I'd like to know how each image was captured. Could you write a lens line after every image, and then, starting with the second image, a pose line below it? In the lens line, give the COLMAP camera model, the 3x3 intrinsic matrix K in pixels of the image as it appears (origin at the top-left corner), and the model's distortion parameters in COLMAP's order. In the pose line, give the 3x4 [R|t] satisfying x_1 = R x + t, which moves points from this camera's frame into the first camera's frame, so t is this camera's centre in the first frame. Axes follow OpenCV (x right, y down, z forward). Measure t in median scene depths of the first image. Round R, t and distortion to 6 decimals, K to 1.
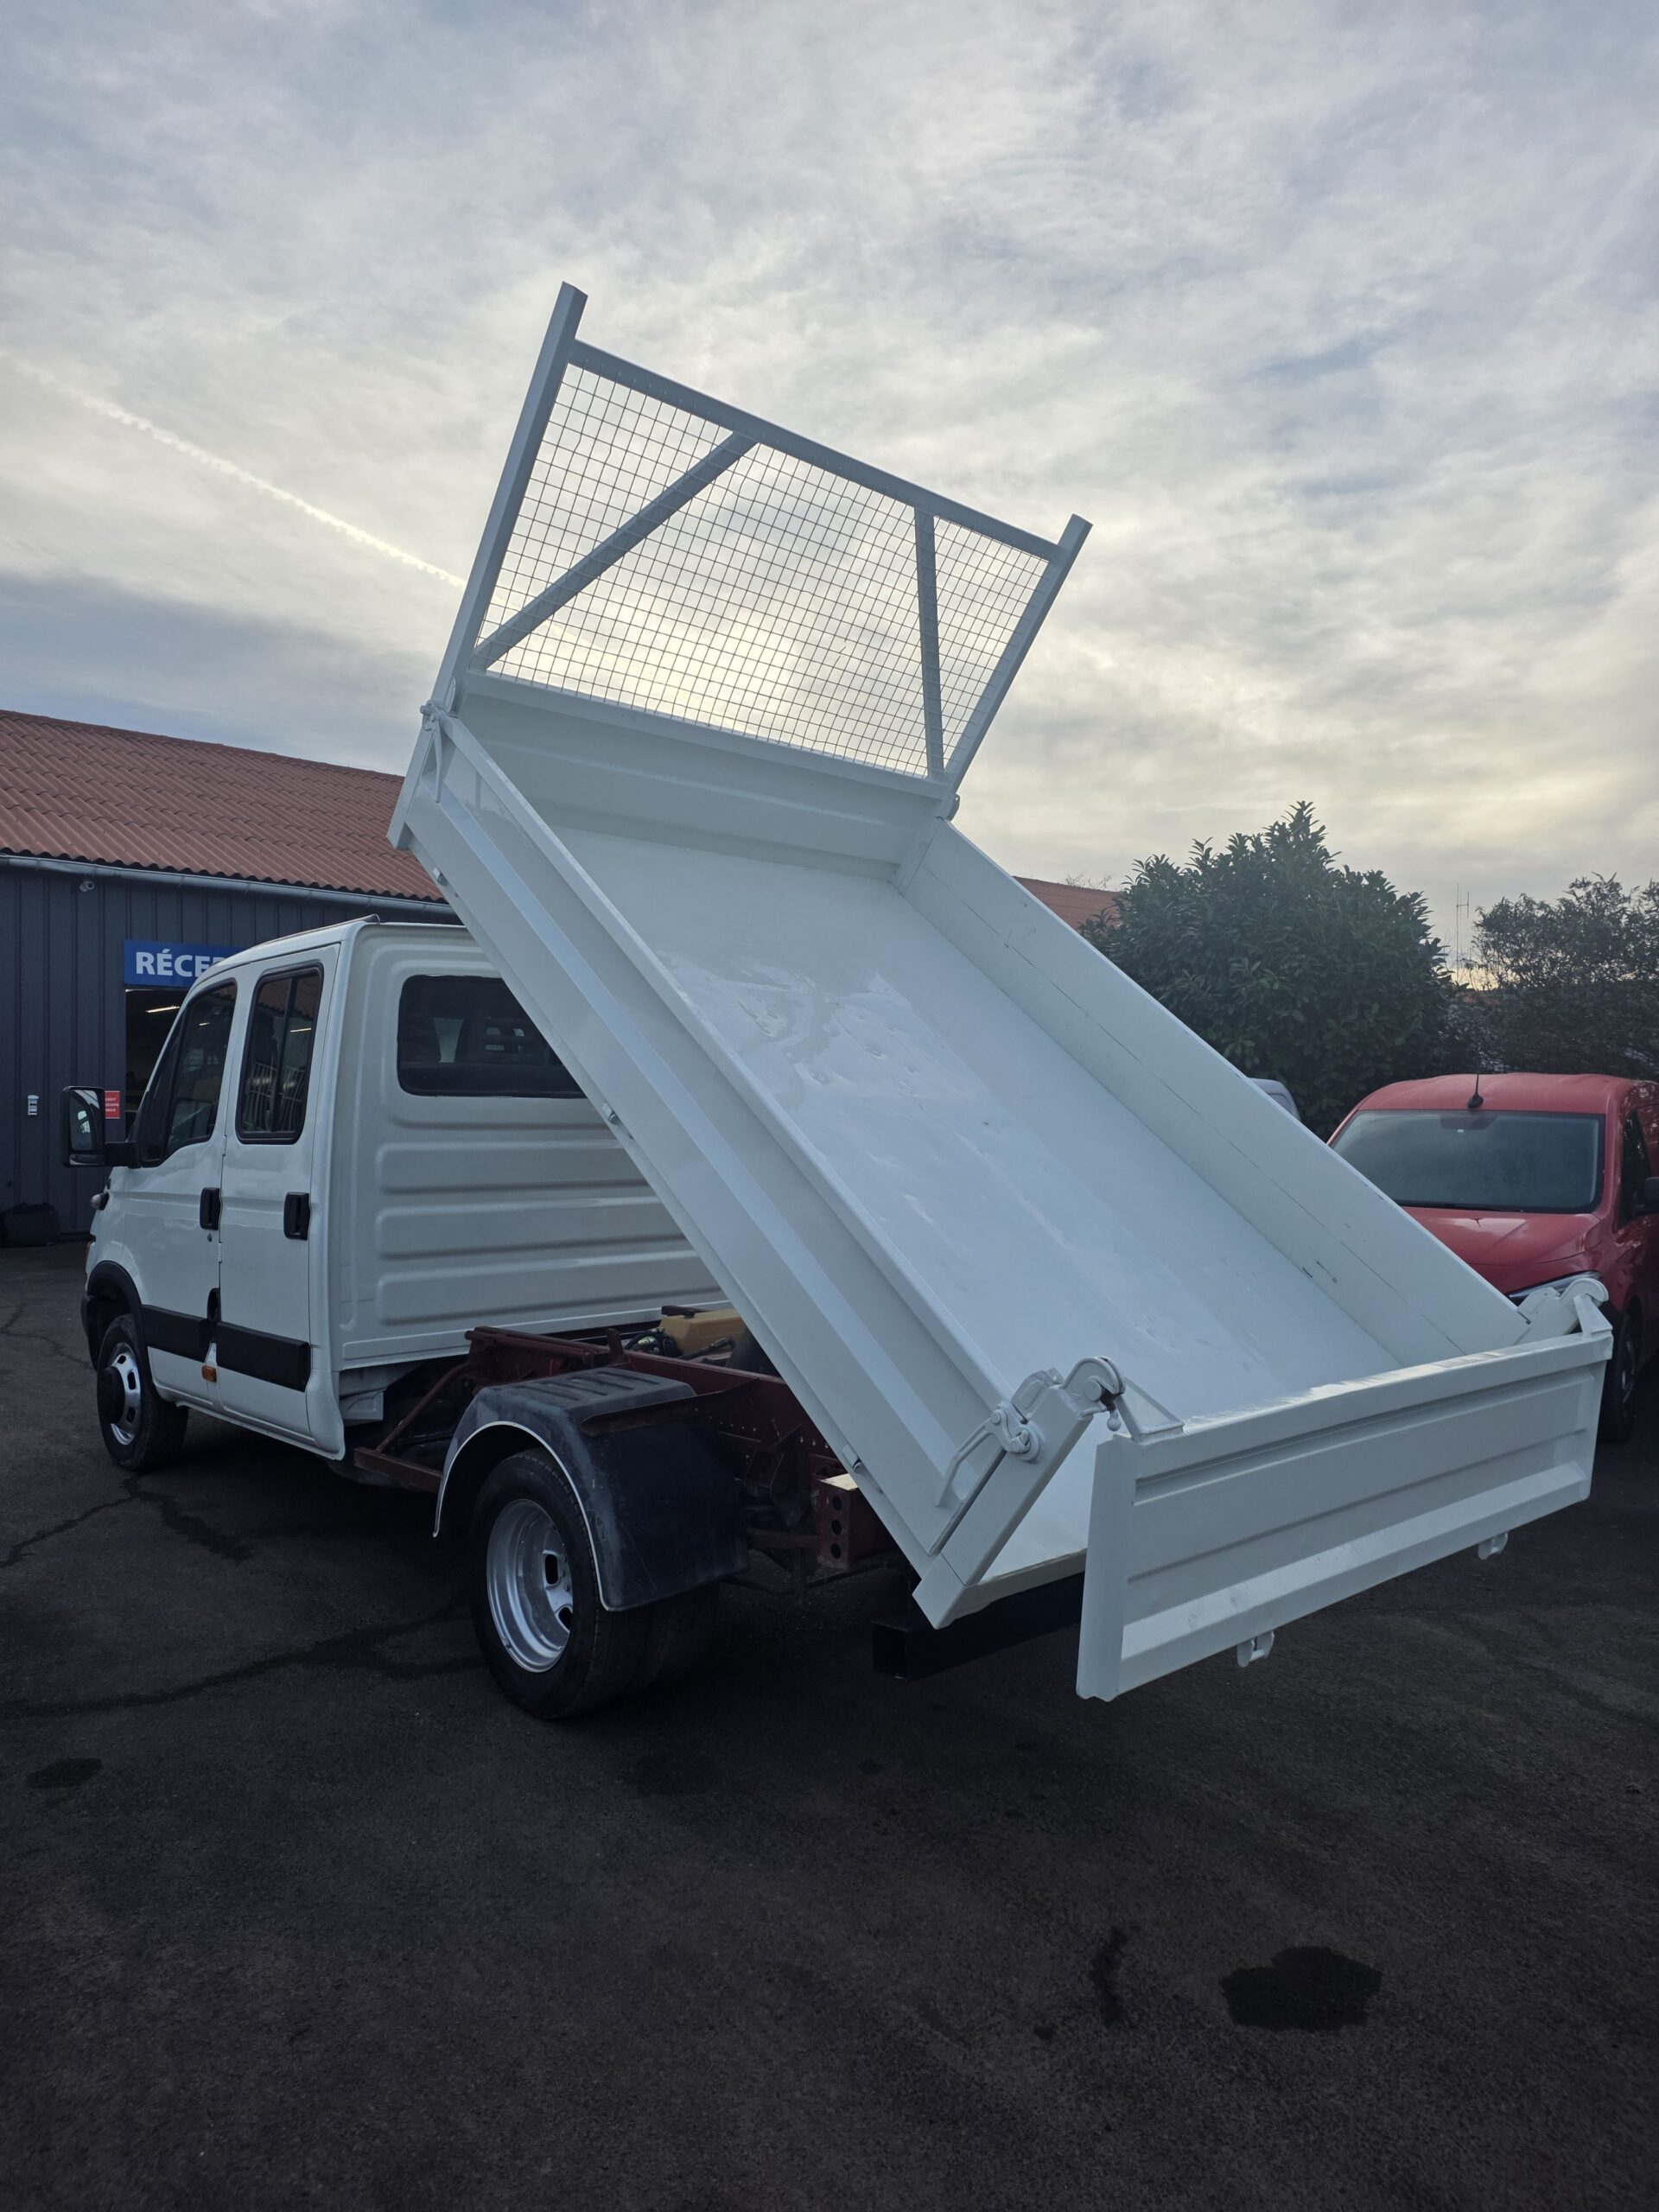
lens RADIAL K [[1482.3, 0, 841.6], [0, 1482.3, 1084.1], [0, 0, 1]] dist [0.027272, 0.001452]
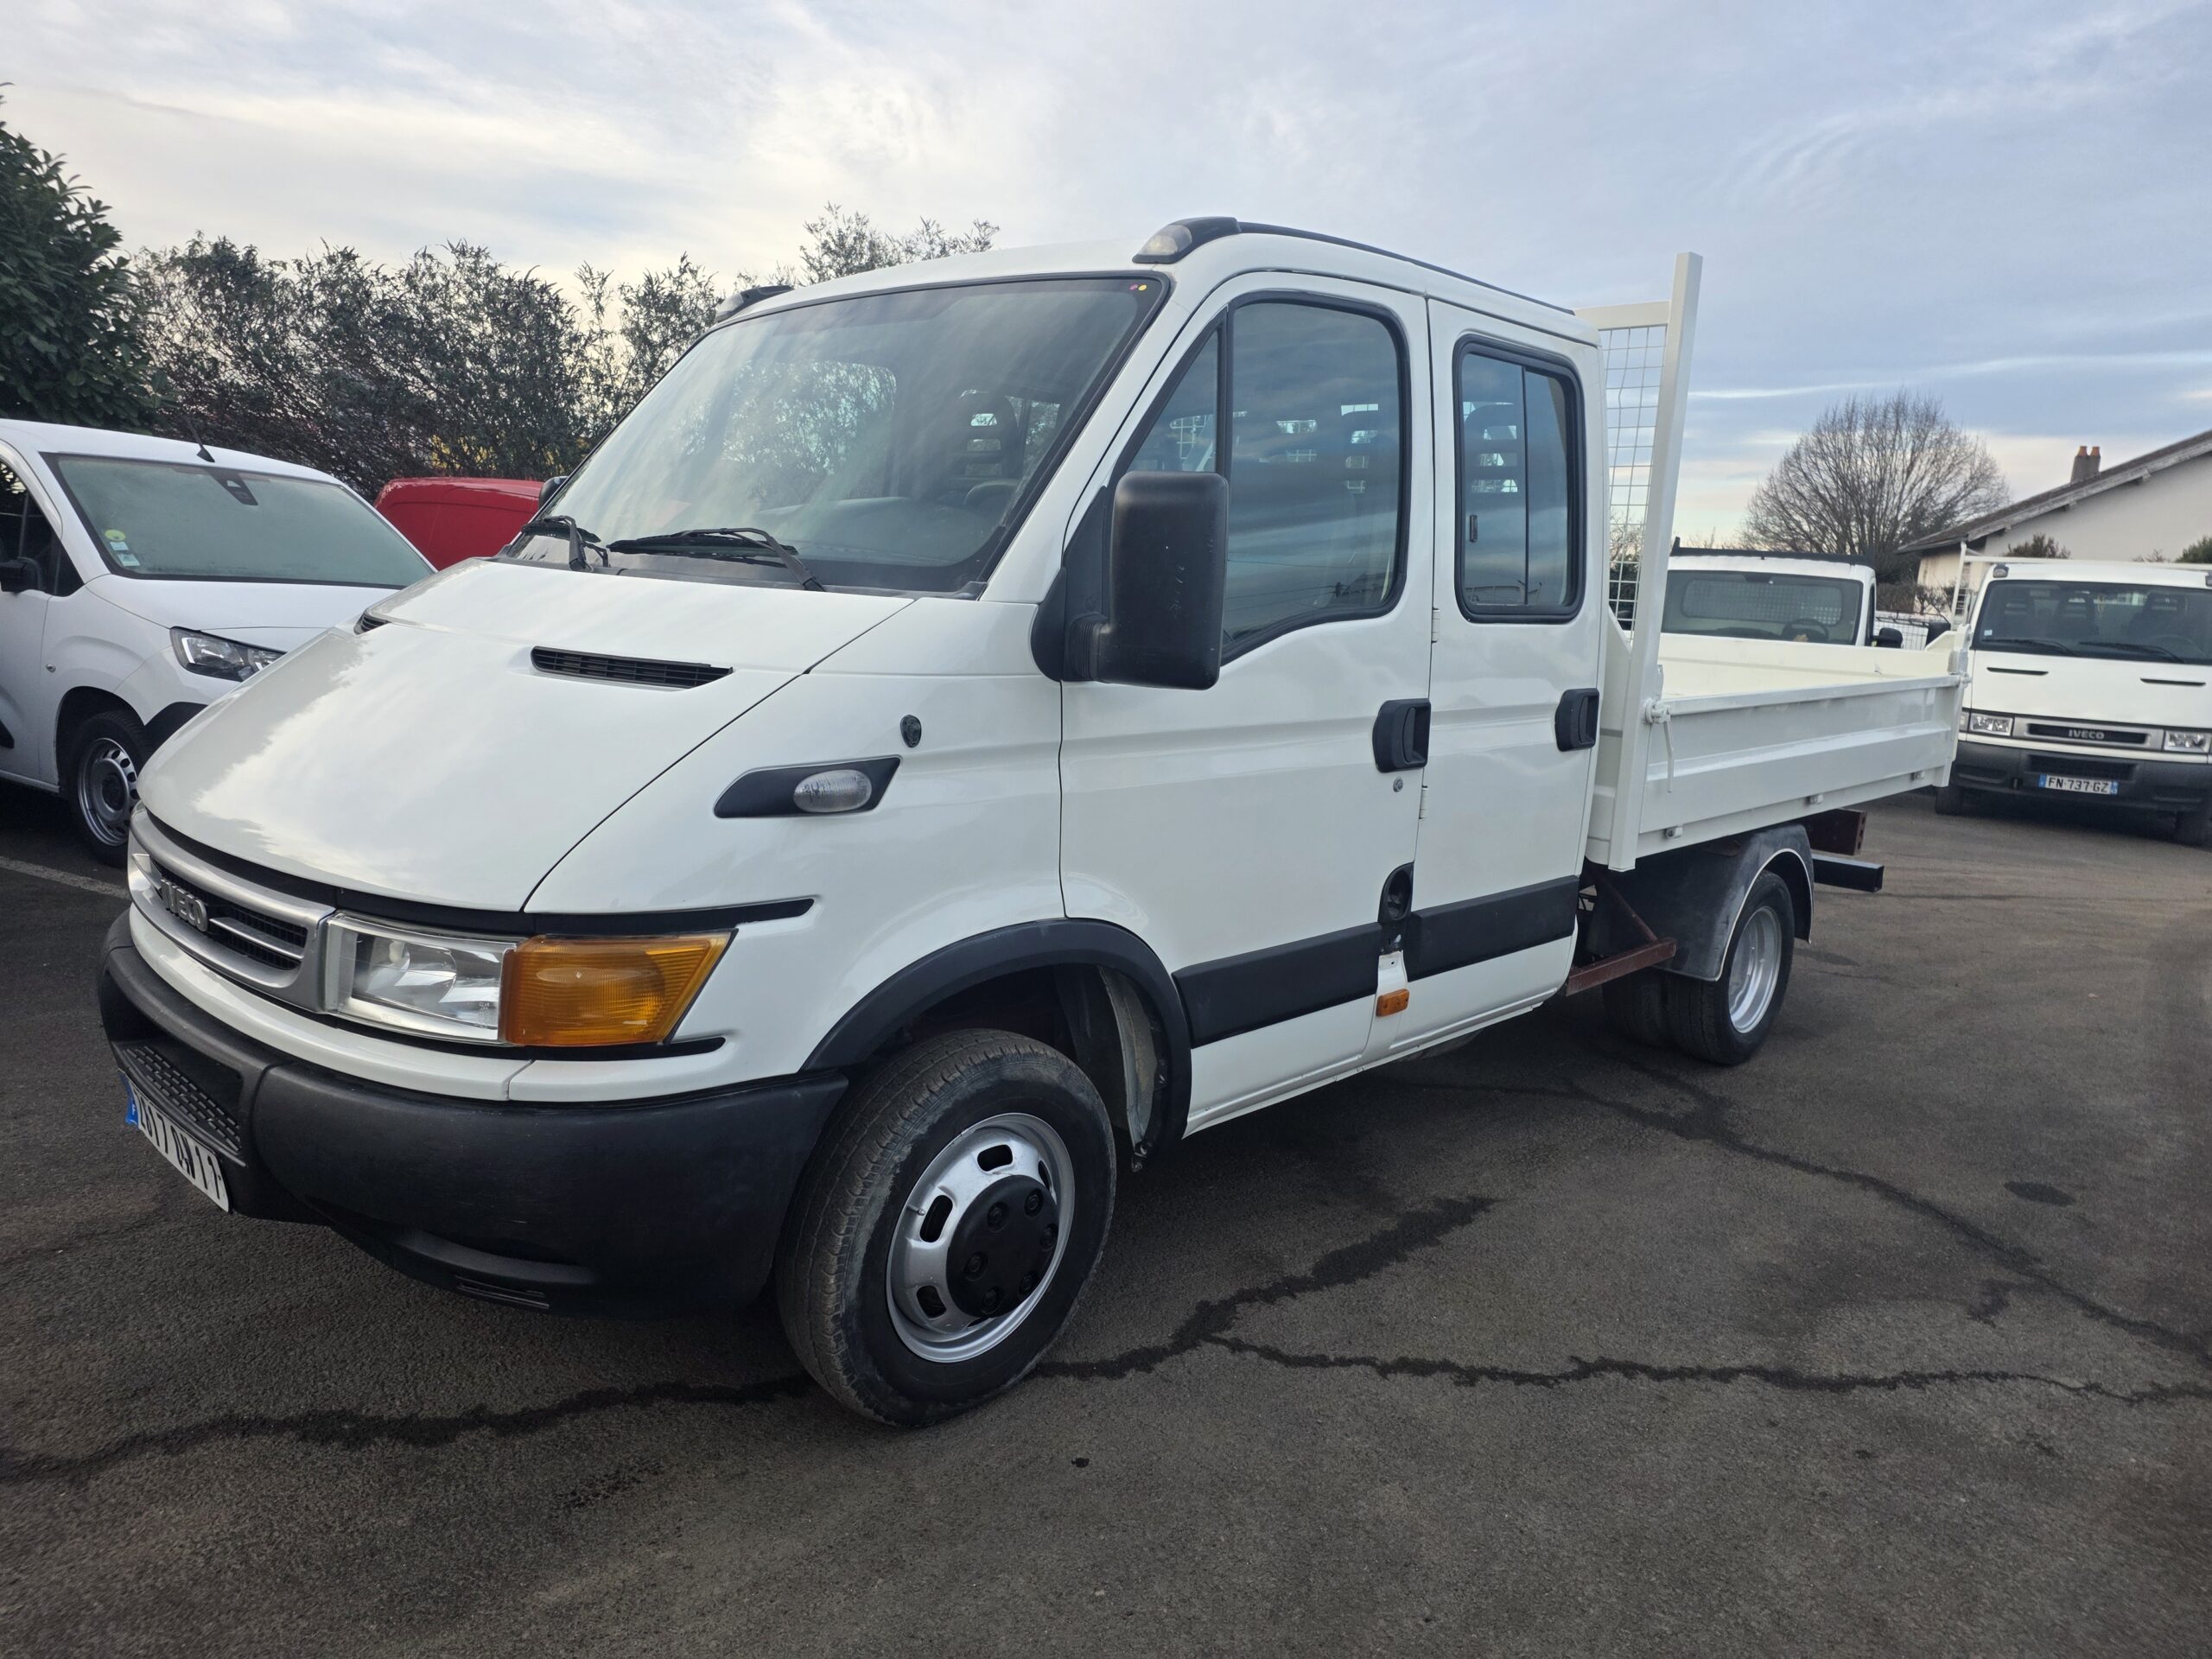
lens RADIAL K [[1483.2, 0, 1127.1], [0, 1483.2, 827.6], [0, 0, 1]] dist [0.047134, -0.028505]
pose [[-0.069705, -0.176324, 0.981861, -1.247388], [-0.083719, 0.981817, 0.170372, 0.037629], [-0.994049, -0.070324, -0.083199, 1.456857]]
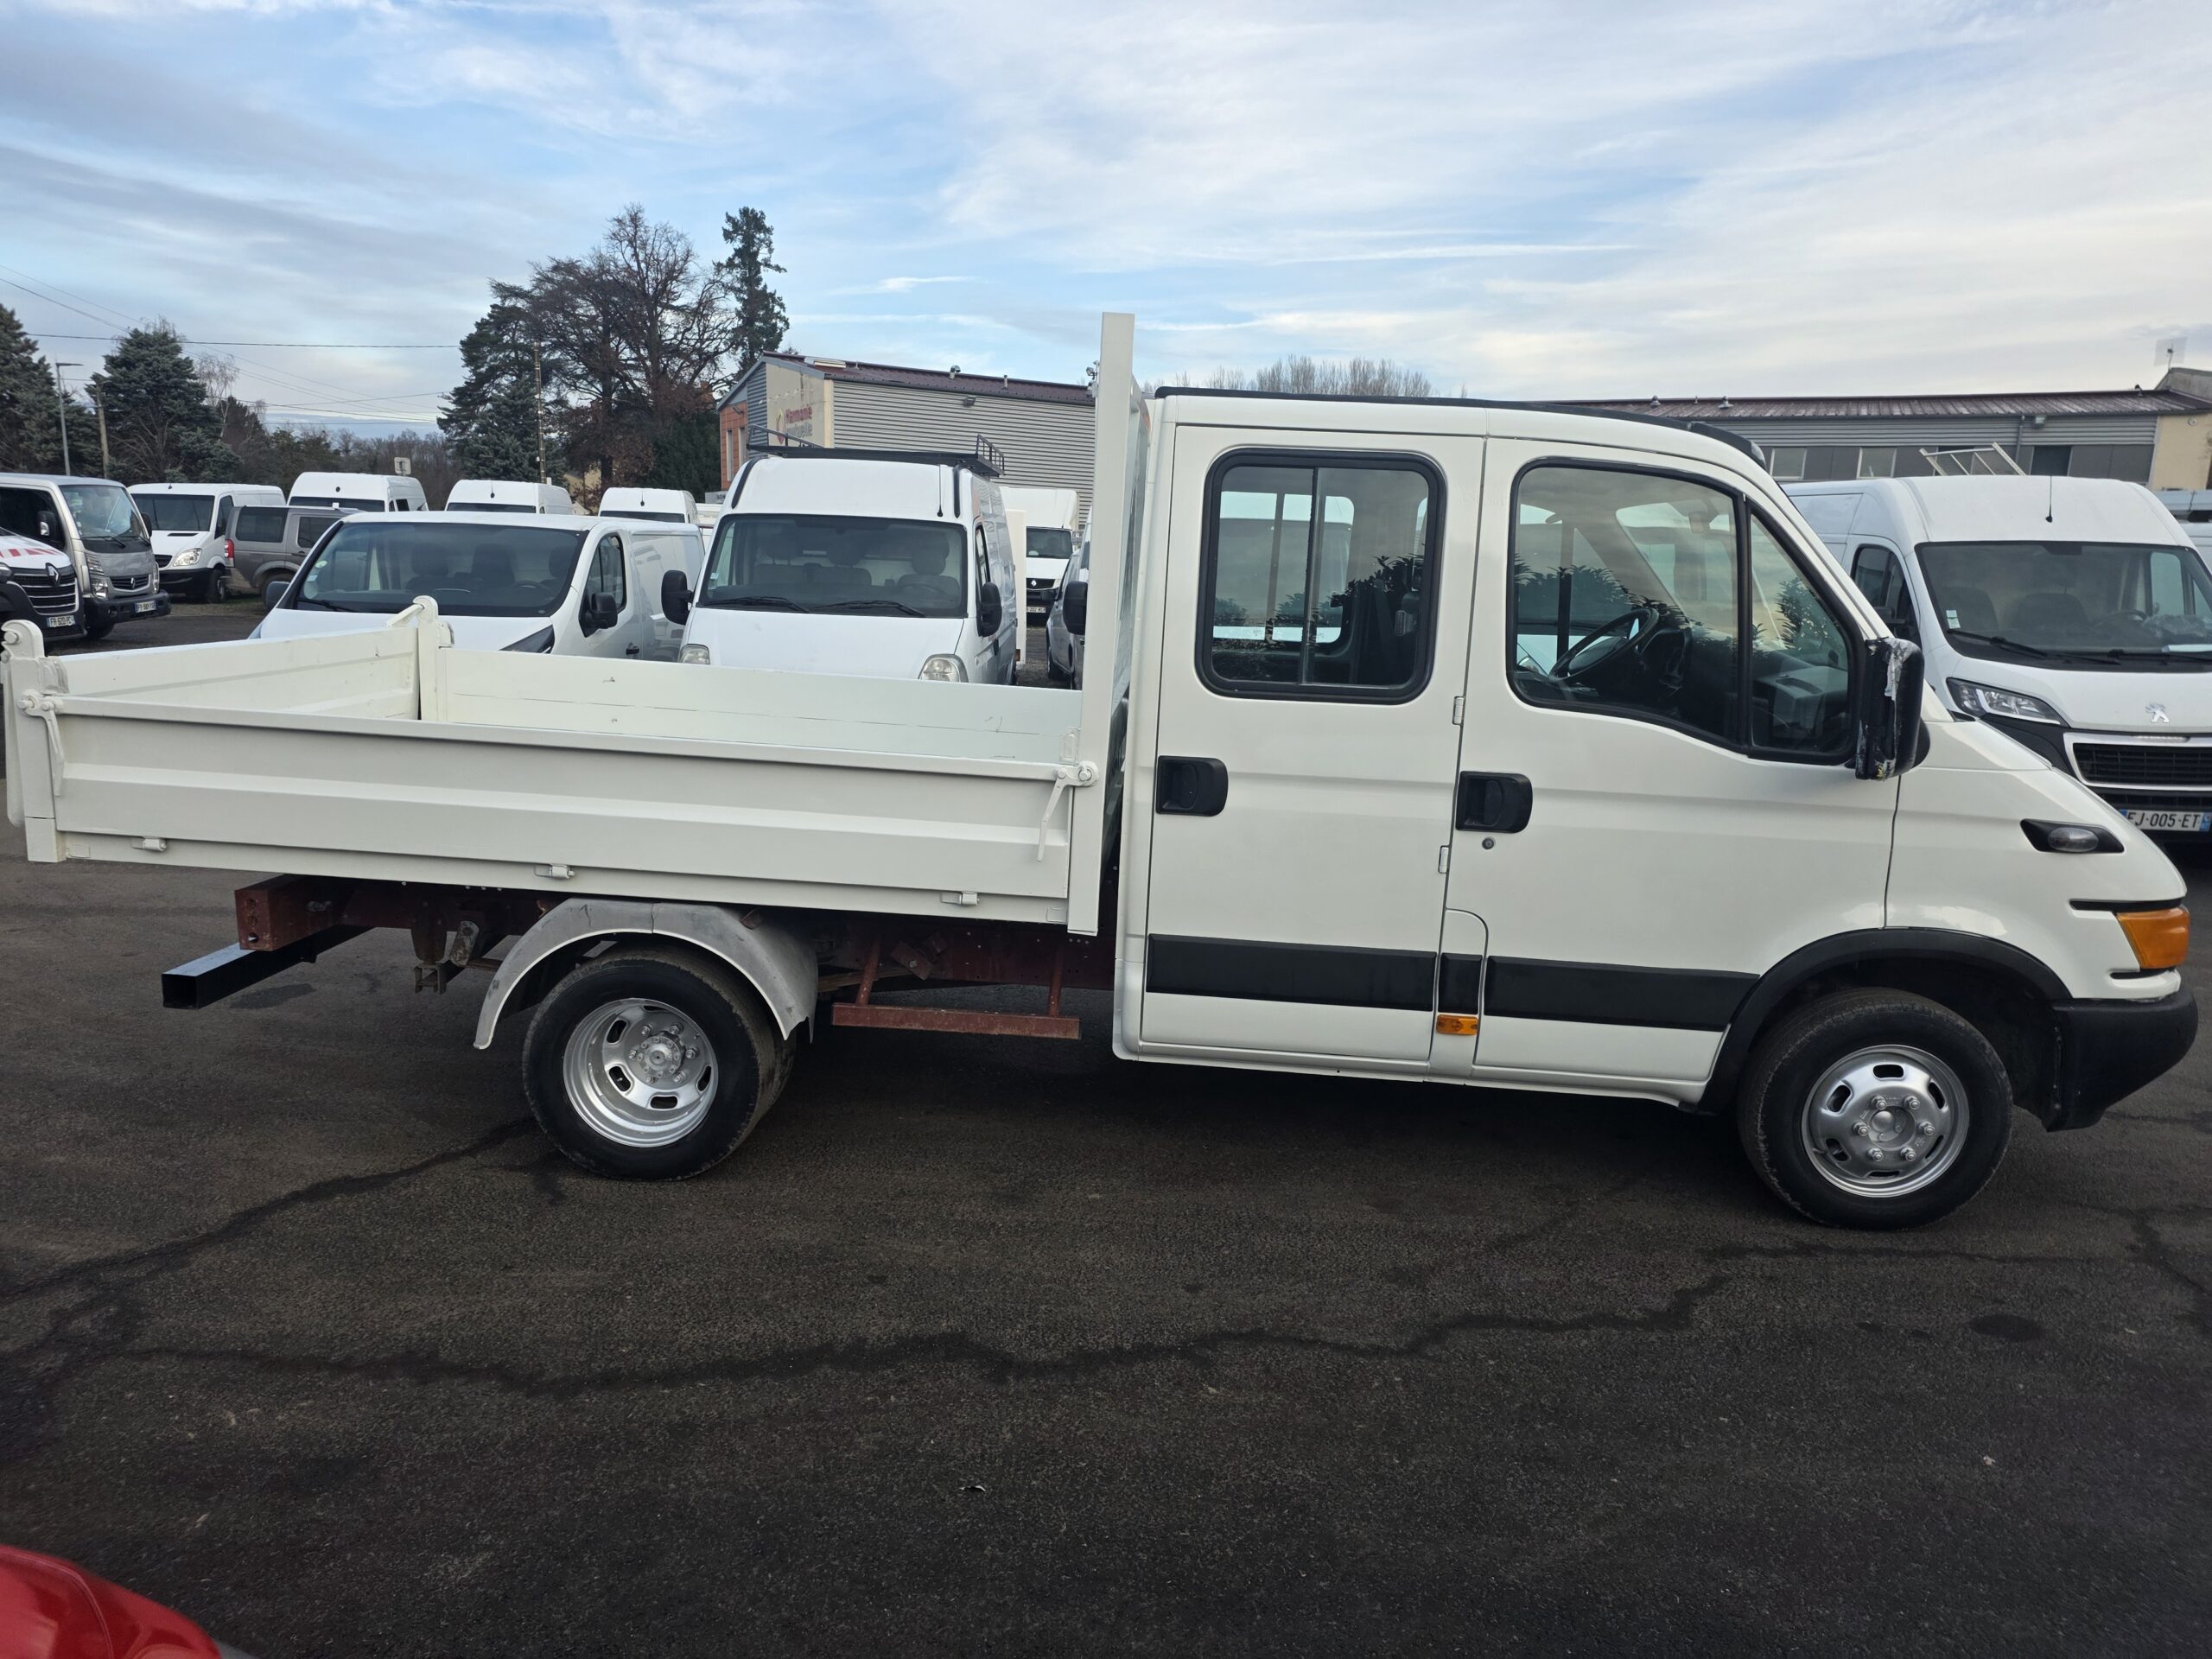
lens RADIAL K [[1460.2, 0, 1106.0], [0, 1460.2, 829.5], [0, 0, 1]] dist [0.069452, -0.049169]
pose [[-0.724057, 0.095566, -0.683088, 0.534526], [-0.025949, 0.985880, 0.165433, -0.007834], [0.689252, 0.137509, -0.711353, 2.021022]]
